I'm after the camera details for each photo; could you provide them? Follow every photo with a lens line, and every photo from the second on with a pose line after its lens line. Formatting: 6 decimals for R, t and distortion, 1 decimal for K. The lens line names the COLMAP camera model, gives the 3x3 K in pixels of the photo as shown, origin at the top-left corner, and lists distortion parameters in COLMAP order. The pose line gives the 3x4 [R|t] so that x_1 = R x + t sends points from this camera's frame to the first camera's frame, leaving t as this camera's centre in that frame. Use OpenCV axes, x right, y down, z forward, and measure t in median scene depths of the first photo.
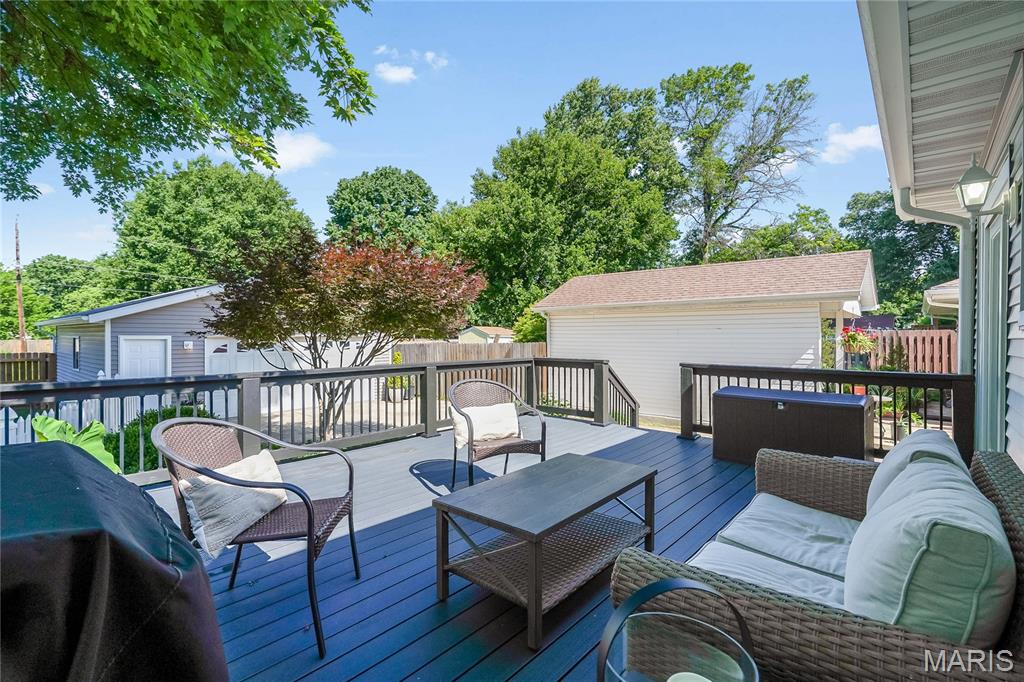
lens RADIAL K [[472.2, 0, 511.4], [0, 472.2, 340.7], [0, 0, 1]] dist [-0.000735, 0.003233]
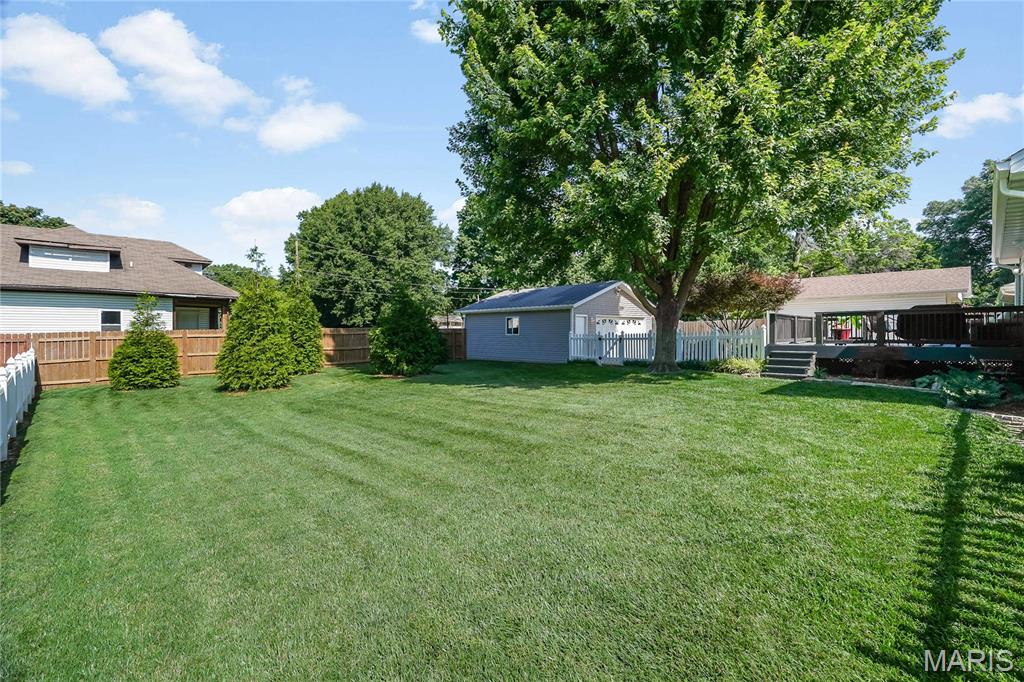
lens RADIAL K [[472.2, 0, 512.6], [0, 472.2, 336.4], [0, 0, 1]] dist [-0.000735, 0.003233]
pose [[0.997124, -0.003102, -0.075727, -0.208200], [0.002623, 0.999976, -0.006418, 0.023227], [0.075745, 0.006200, 0.997108, -0.231897]]
